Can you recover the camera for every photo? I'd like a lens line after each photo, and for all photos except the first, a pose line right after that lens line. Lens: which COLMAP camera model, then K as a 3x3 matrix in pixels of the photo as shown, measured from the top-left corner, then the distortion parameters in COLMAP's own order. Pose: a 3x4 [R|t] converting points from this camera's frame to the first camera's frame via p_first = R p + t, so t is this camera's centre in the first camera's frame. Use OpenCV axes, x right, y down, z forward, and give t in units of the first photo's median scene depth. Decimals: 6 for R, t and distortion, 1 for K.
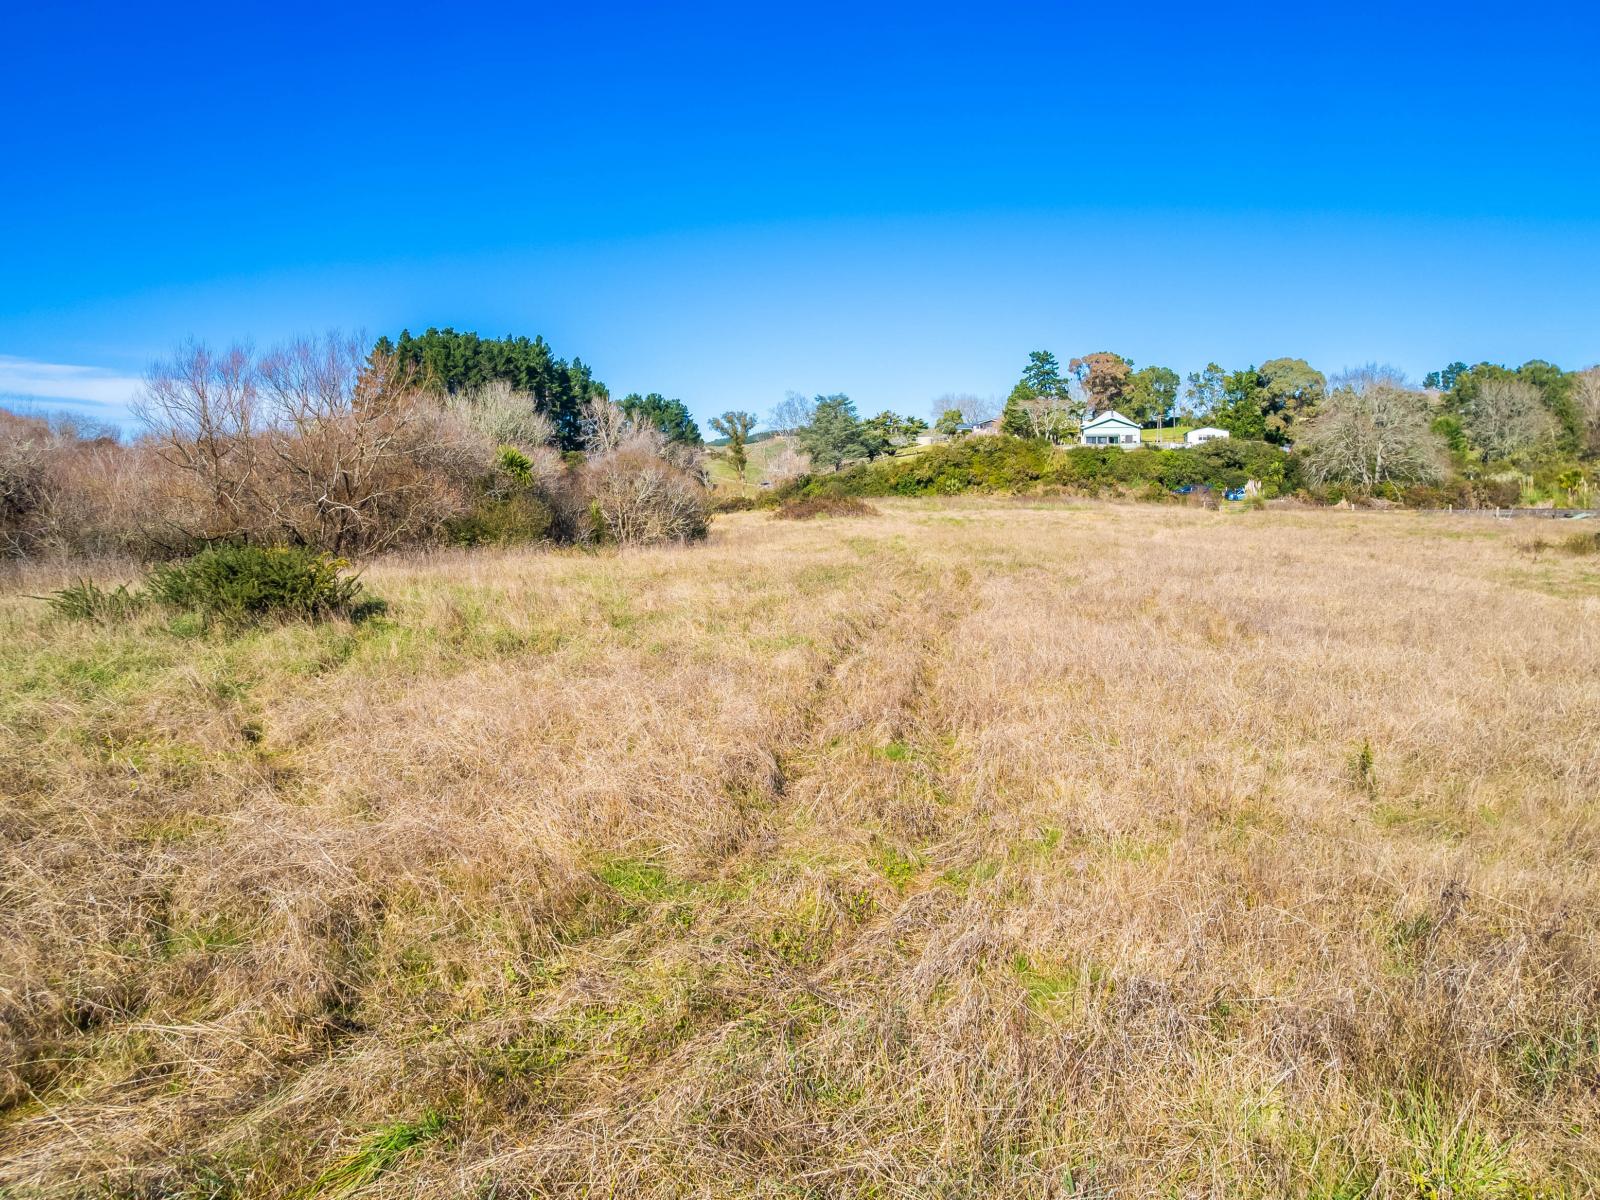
lens RADIAL K [[1145.1, 0, 802.5], [0, 1145.1, 598.4], [0, 0, 1]] dist [-0.062443, 0.049013]
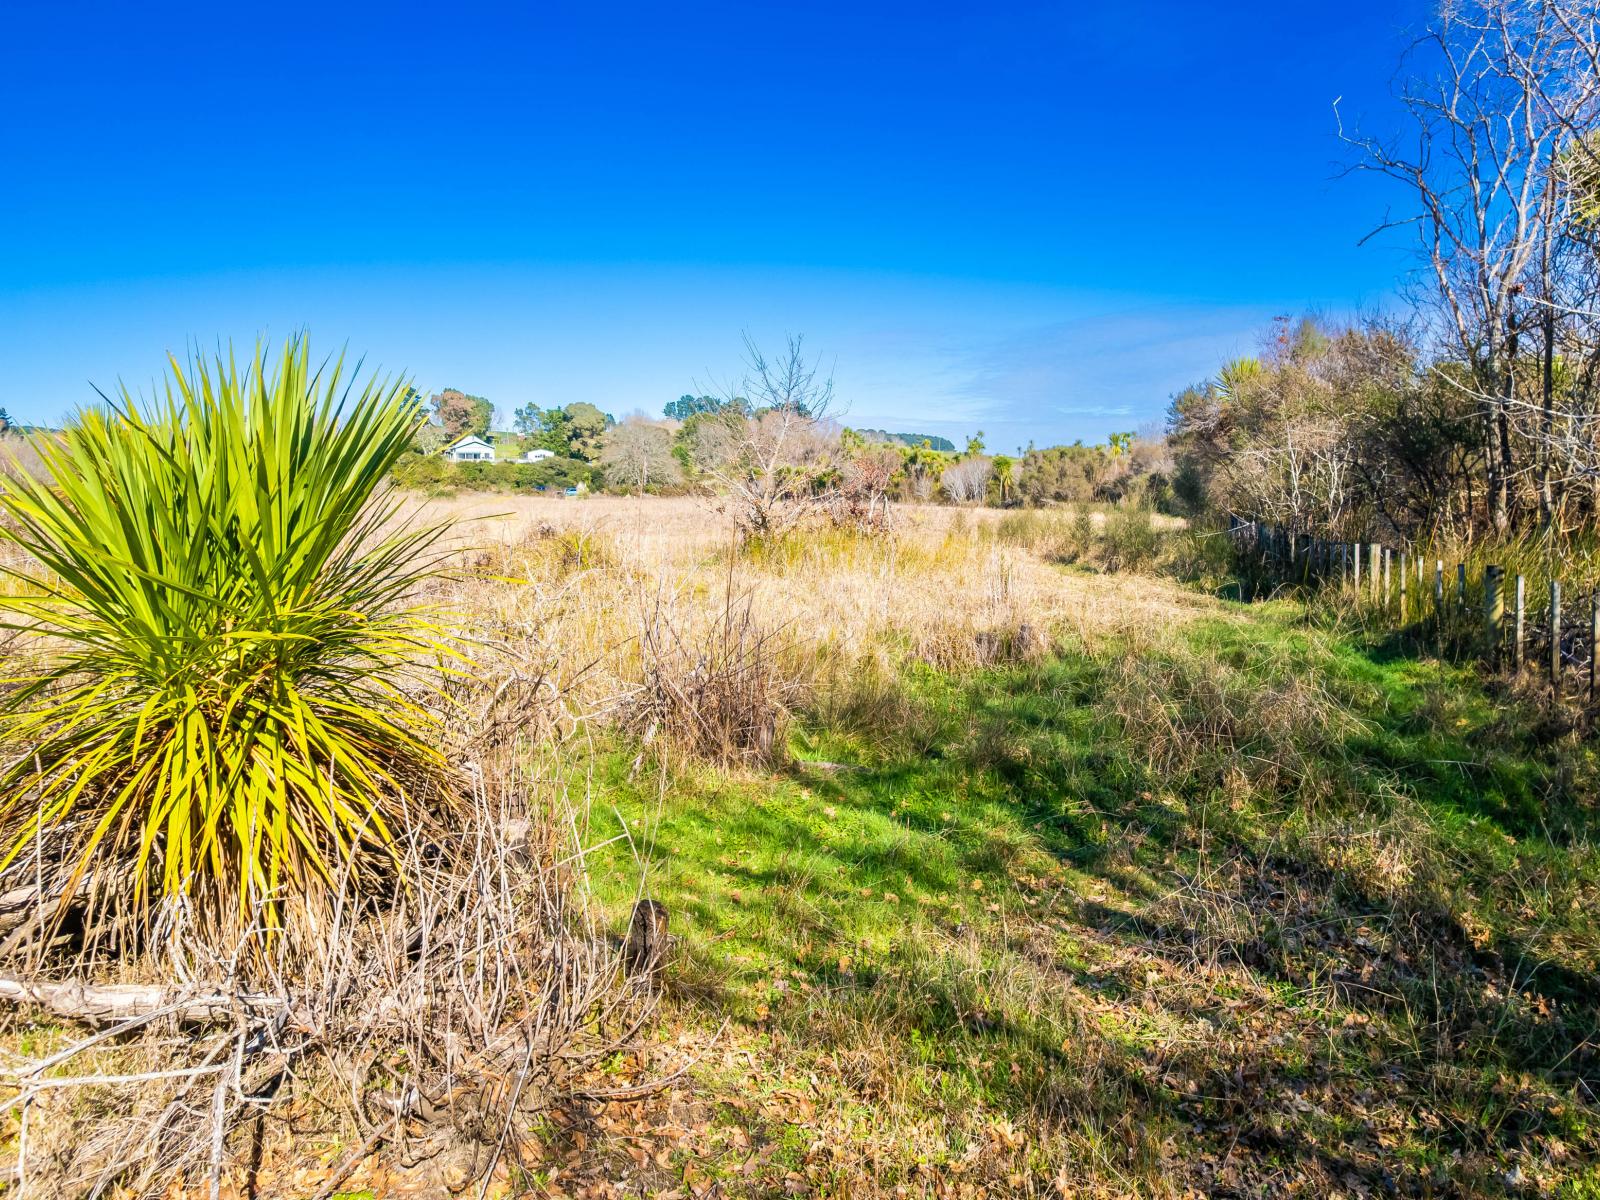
lens RADIAL K [[1145.1, 0, 800.8], [0, 1145.1, 599.7], [0, 0, 1]] dist [-0.062443, 0.049013]
pose [[0.816232, -0.047923, 0.575733, -0.223181], [0.051799, 0.998611, 0.009686, 0.049085], [-0.575397, 0.021916, 0.817580, -0.404711]]
